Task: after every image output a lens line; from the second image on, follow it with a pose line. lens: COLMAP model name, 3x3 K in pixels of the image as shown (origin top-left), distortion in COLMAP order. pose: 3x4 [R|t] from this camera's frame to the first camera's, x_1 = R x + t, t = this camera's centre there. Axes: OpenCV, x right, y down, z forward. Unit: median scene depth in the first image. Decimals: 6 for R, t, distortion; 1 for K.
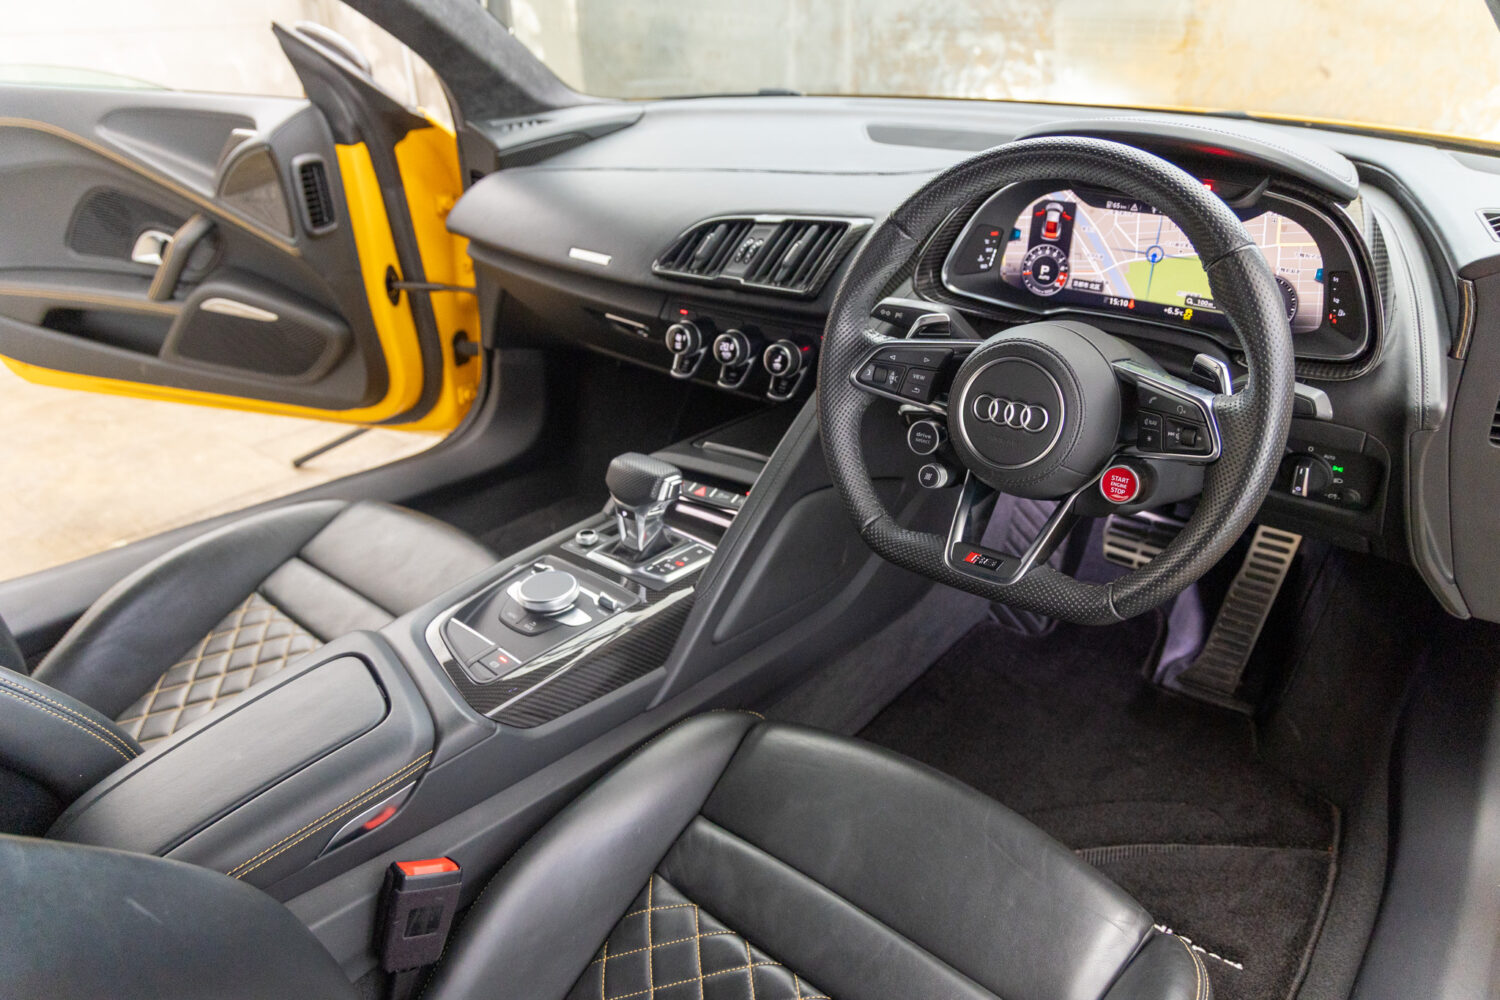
lens RADIAL K [[1008.5, 0, 780.0], [0, 1008.5, 497.7], [0, 0, 1]] dist [0.015054, -0.003400]
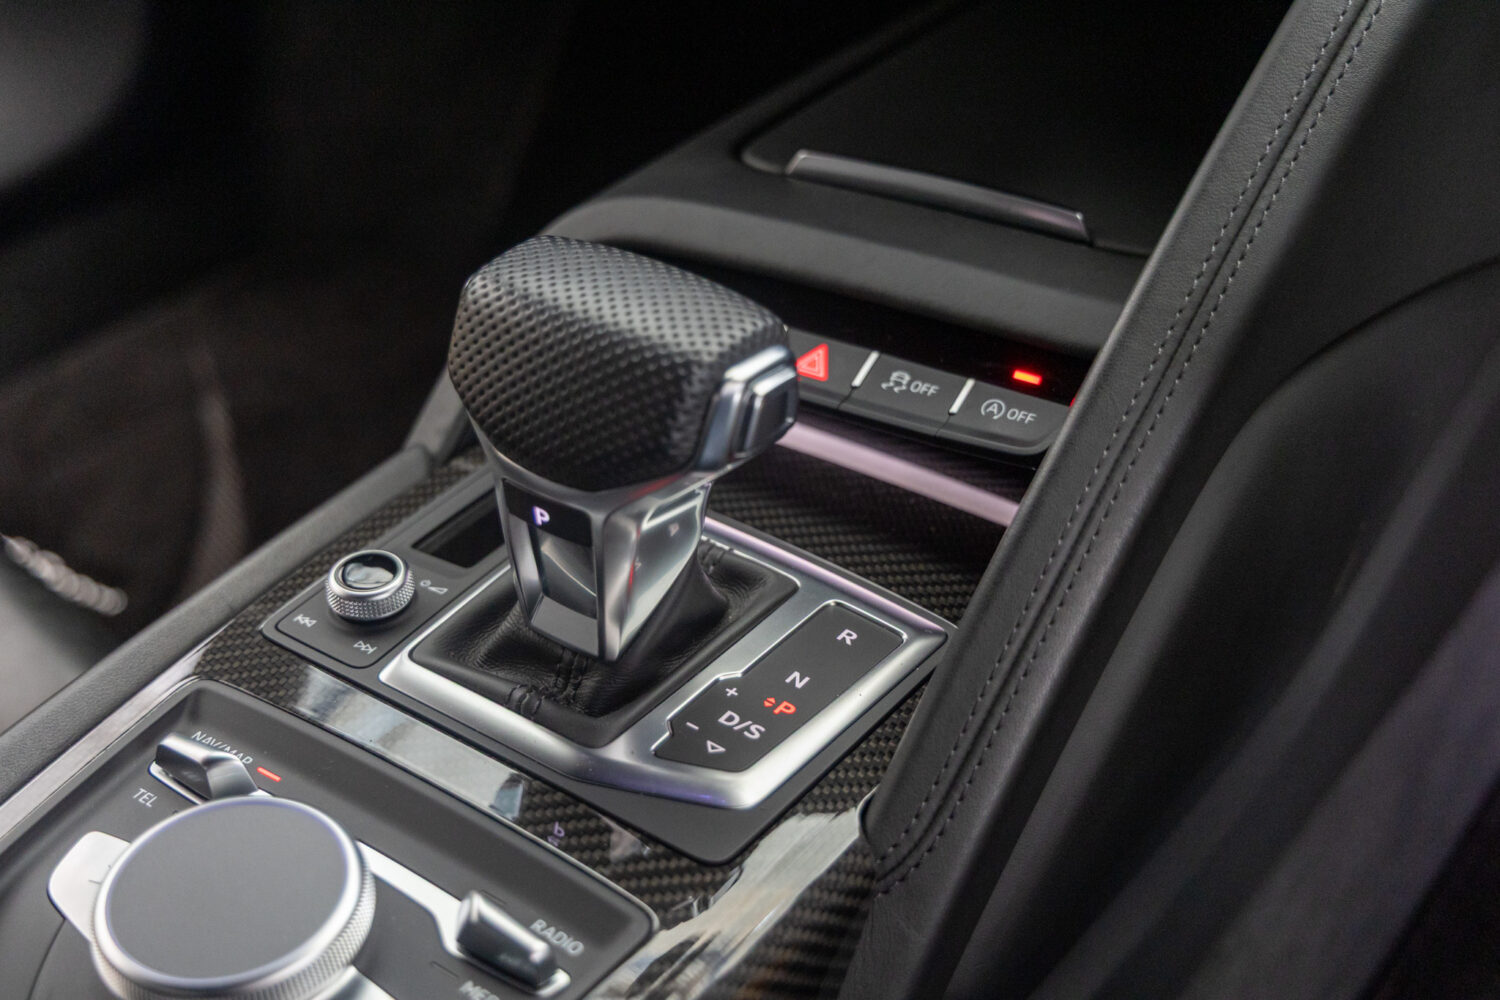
lens RADIAL K [[2138.3, 0, 750.0], [0, 2138.3, 500.0], [0, 0, 1]] dist [0.000724, -0.031171]
pose [[0.998699, -0.041206, 0.030035, -0.119559], [0.035506, 0.984738, 0.170382, -0.068317], [-0.036597, -0.169094, 0.984920, 0.513604]]
